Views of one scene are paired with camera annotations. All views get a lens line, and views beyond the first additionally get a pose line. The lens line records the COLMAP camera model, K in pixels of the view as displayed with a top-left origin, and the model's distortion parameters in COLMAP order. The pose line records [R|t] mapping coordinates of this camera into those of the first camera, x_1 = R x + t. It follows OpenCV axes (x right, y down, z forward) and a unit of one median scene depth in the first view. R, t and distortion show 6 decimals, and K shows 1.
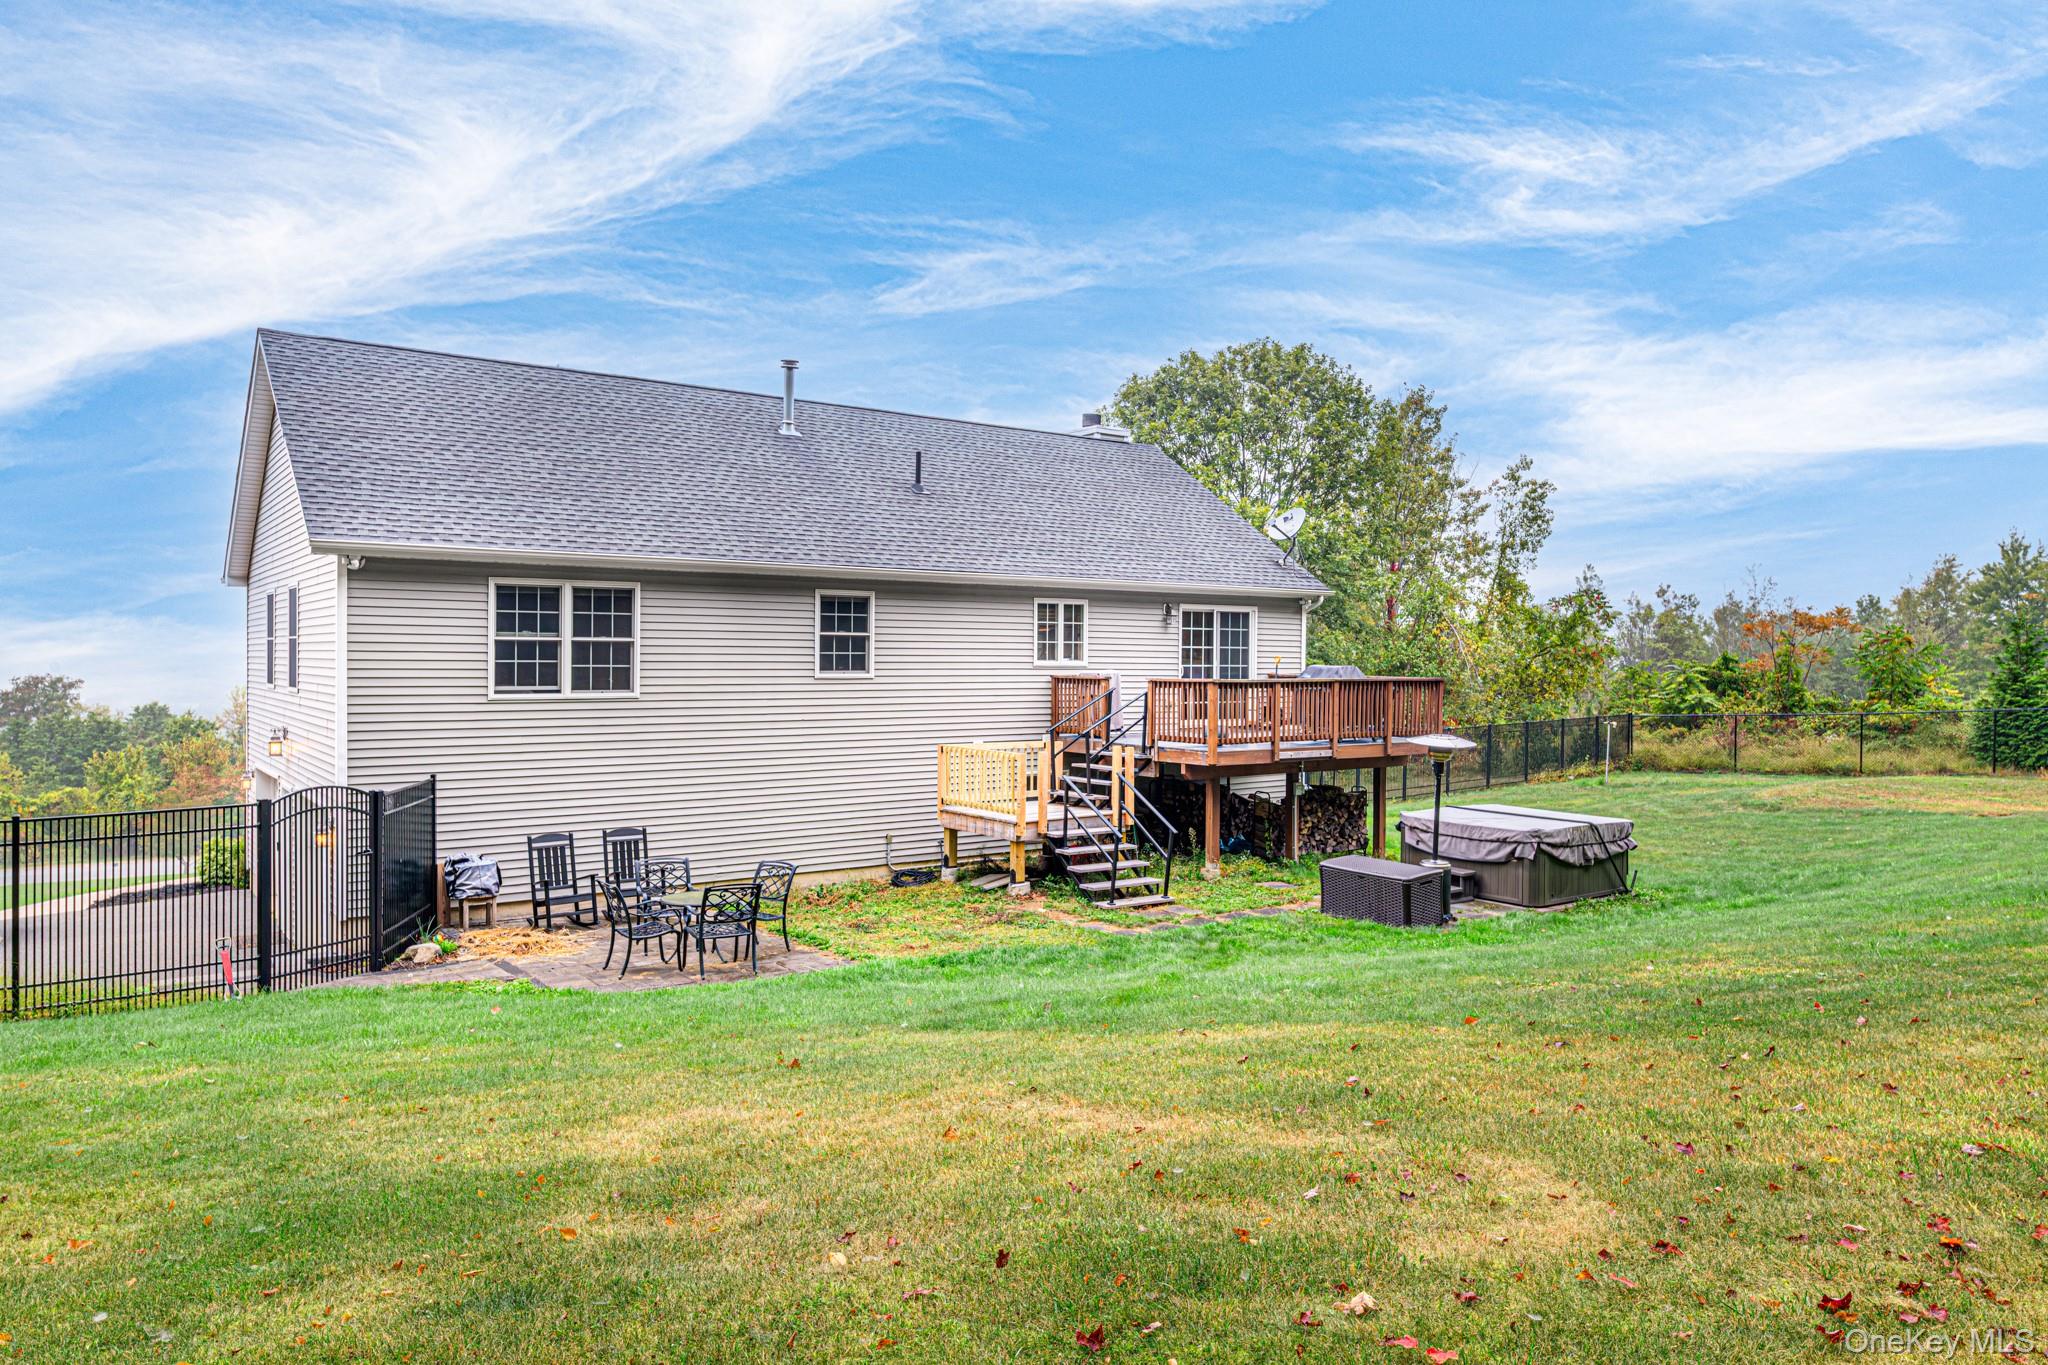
lens RADIAL K [[1316.8, 0, 1027.3], [0, 1316.8, 687.4], [0, 0, 1]] dist [-0.005518, 0.000526]
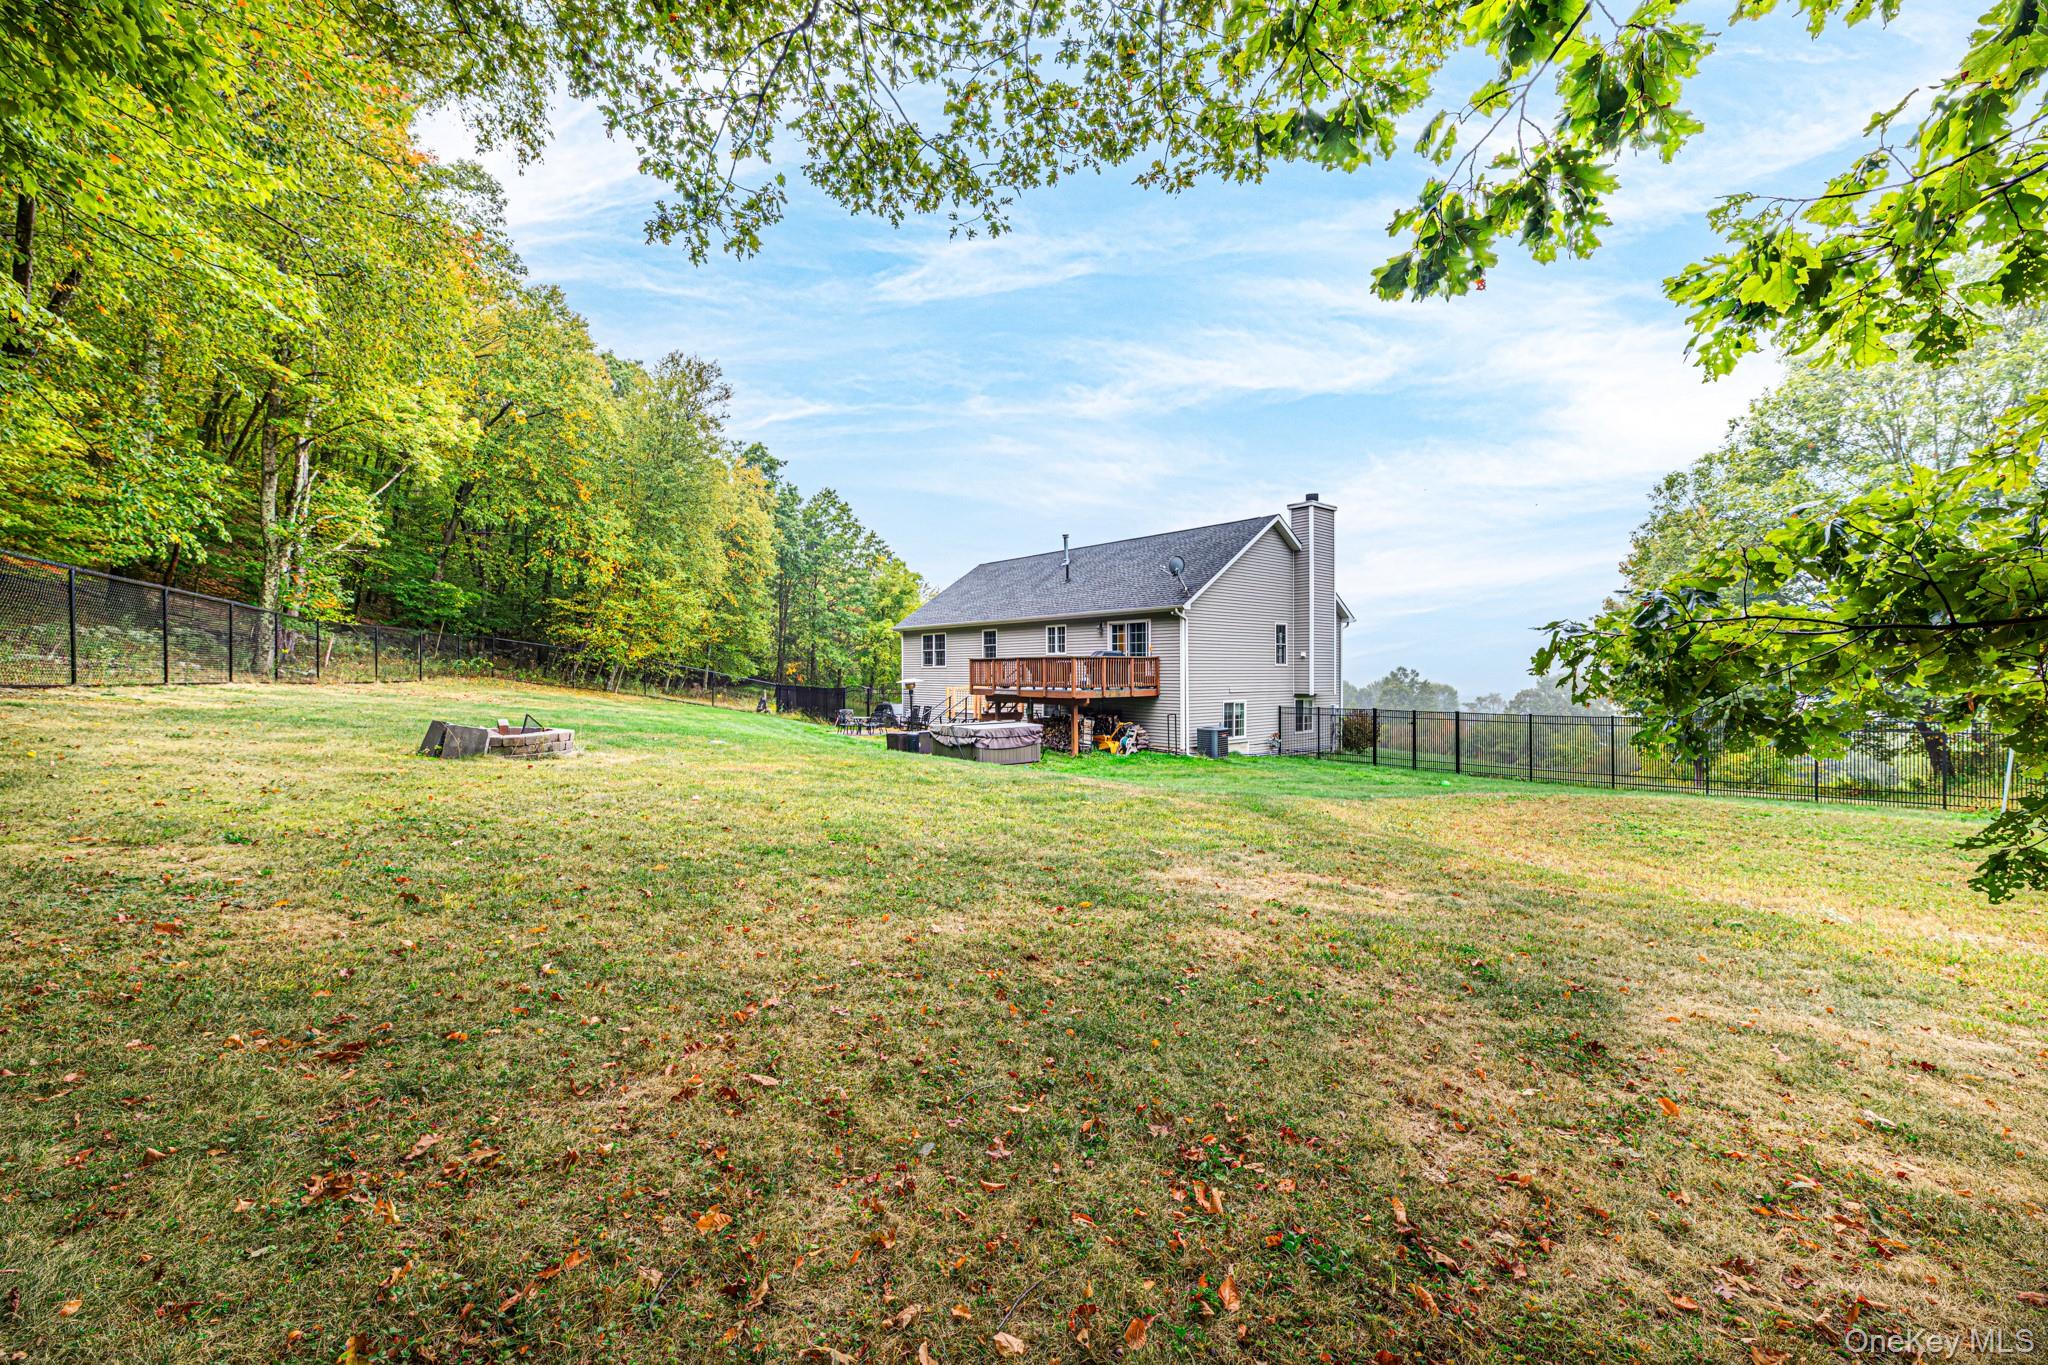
lens RADIAL K [[813.1, 0, 1031.3], [0, 813.1, 667.3], [0, 0, 1]] dist [0.000696, 0.000694]
pose [[0.081542, -0.008378, -0.996635, 1.548620], [-0.013363, 0.999866, -0.009499, 0.020890], [0.996580, 0.014092, 0.081419, 0.938023]]
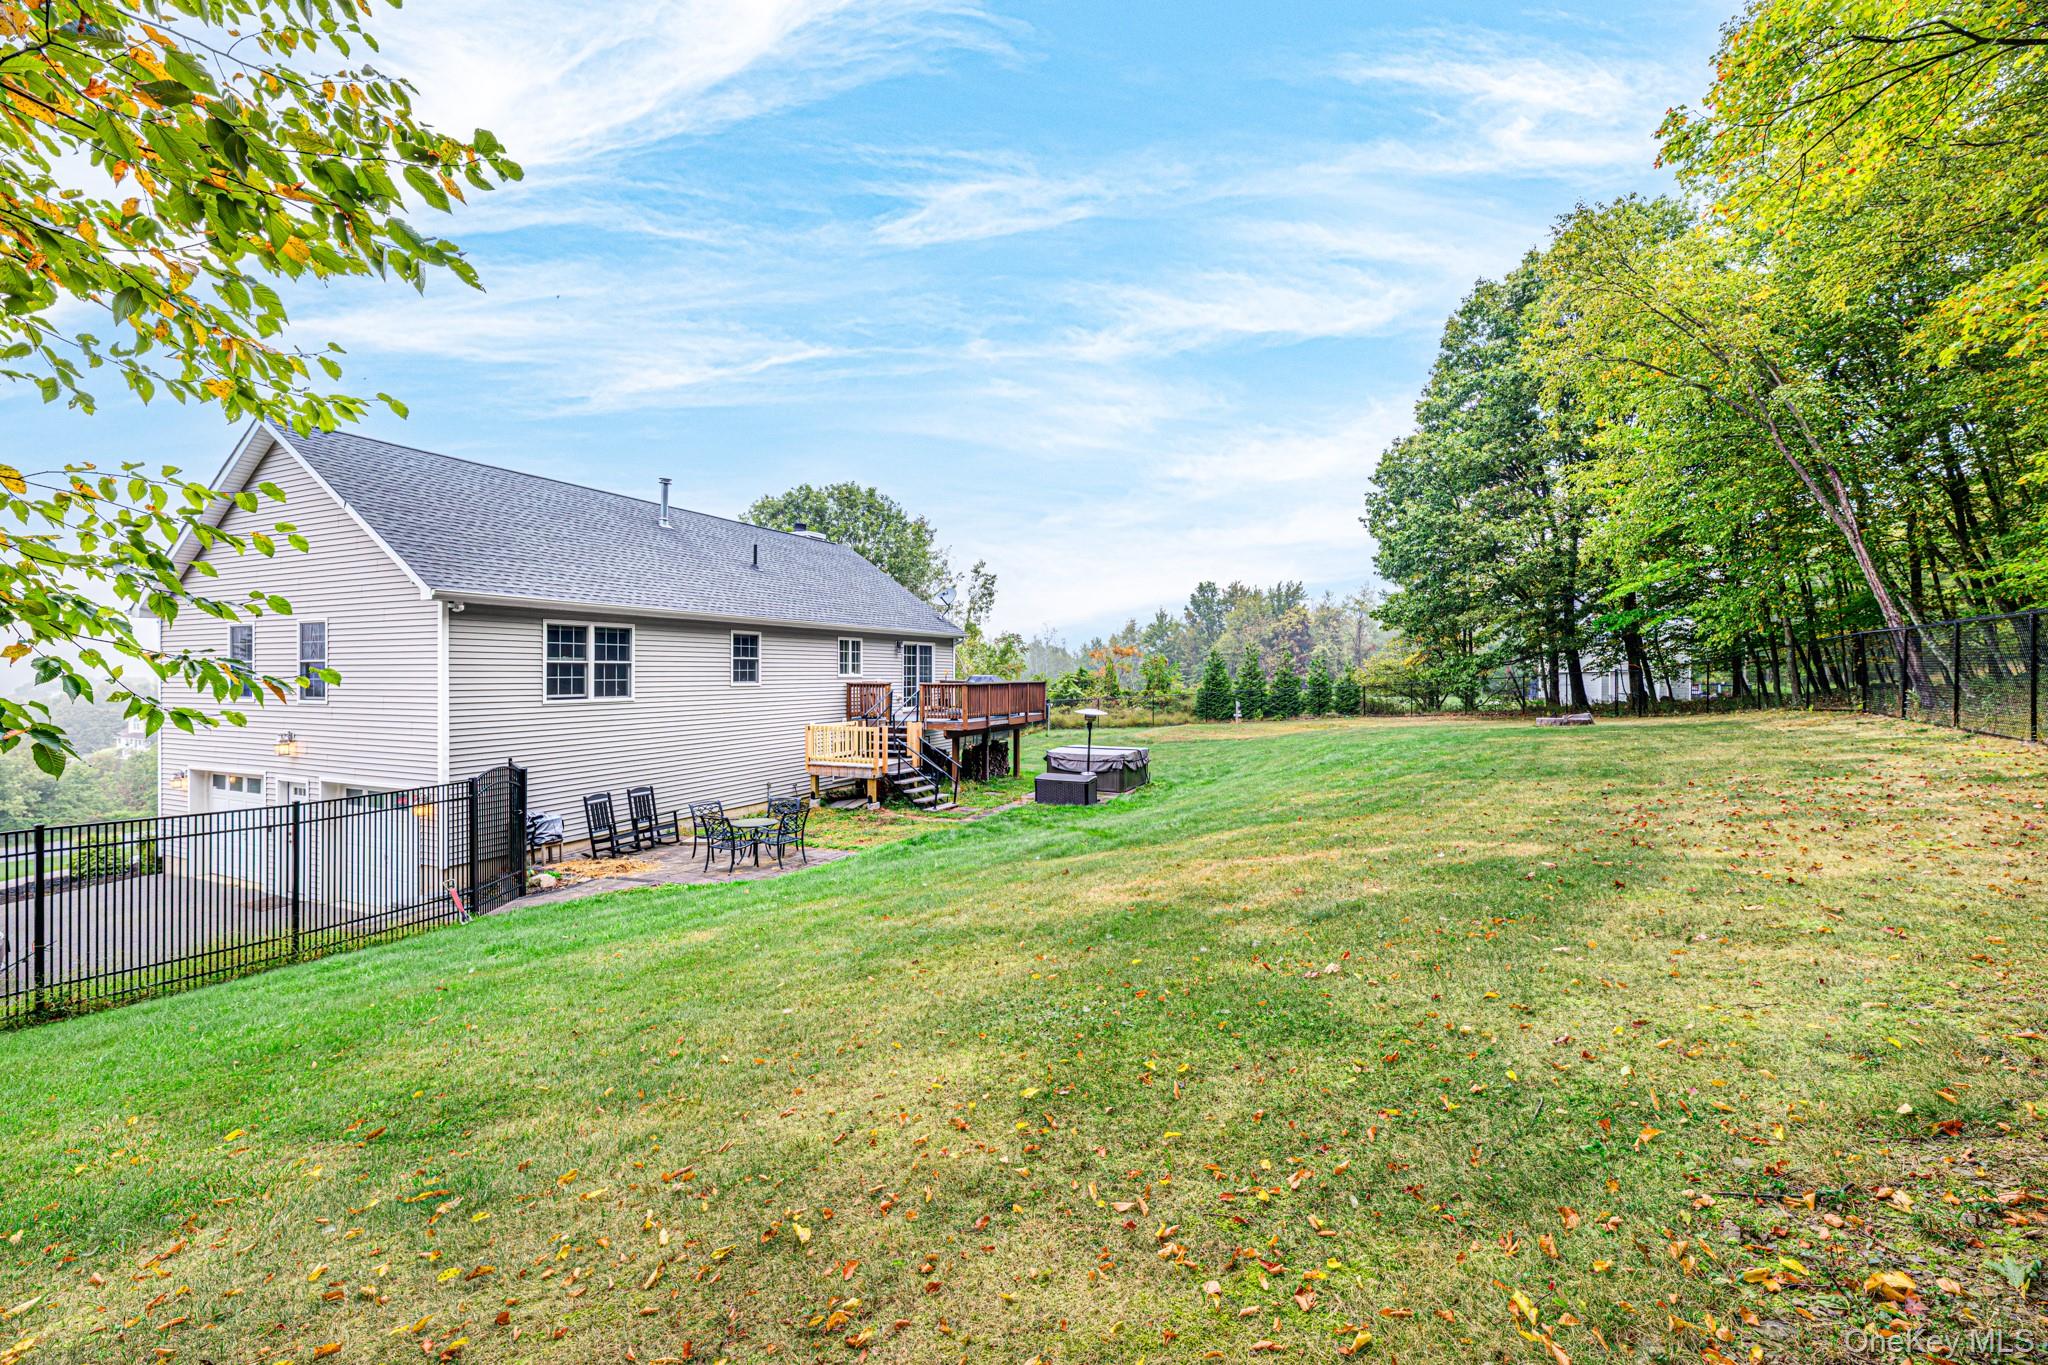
lens RADIAL K [[813.1, 0, 1029.9], [0, 813.1, 675.4], [0, 0, 1]] dist [0.000696, 0.000694]
pose [[0.869620, -0.009692, 0.493626, -0.323168], [0.018292, 0.999753, -0.012596, -0.000954], [-0.493382, 0.019983, 0.869583, -0.029522]]
